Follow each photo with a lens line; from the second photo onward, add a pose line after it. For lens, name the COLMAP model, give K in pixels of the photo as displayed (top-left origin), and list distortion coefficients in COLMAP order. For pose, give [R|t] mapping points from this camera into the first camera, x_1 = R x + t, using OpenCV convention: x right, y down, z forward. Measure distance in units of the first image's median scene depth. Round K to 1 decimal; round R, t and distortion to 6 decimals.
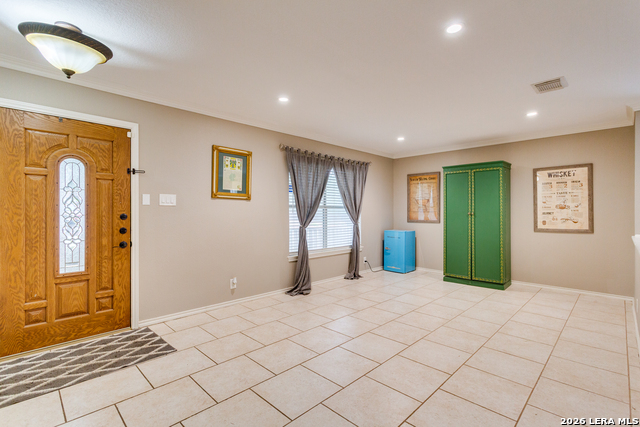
lens RADIAL K [[301.4, 0, 320.0], [0, 301.4, 213.0], [0, 0, 1]] dist [0.001608, 0.002791]
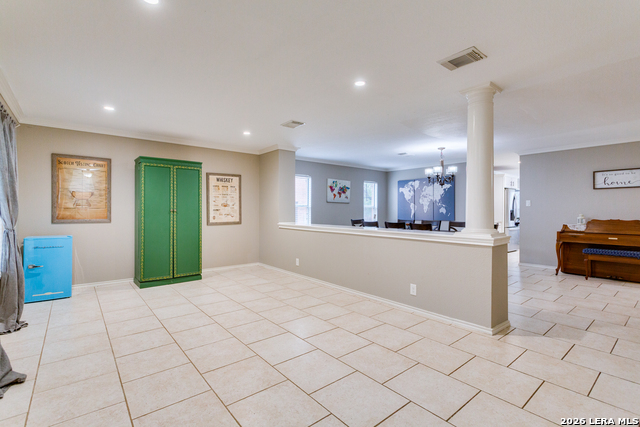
lens RADIAL K [[301.4, 0, 318.5], [0, 301.4, 214.0], [0, 0, 1]] dist [0.001608, 0.002791]
pose [[0.097855, -0.013309, 0.995112, -0.473328], [0.001072, 0.999911, 0.013268, 0.001339], [-0.995200, -0.000232, 0.097861, 0.486505]]
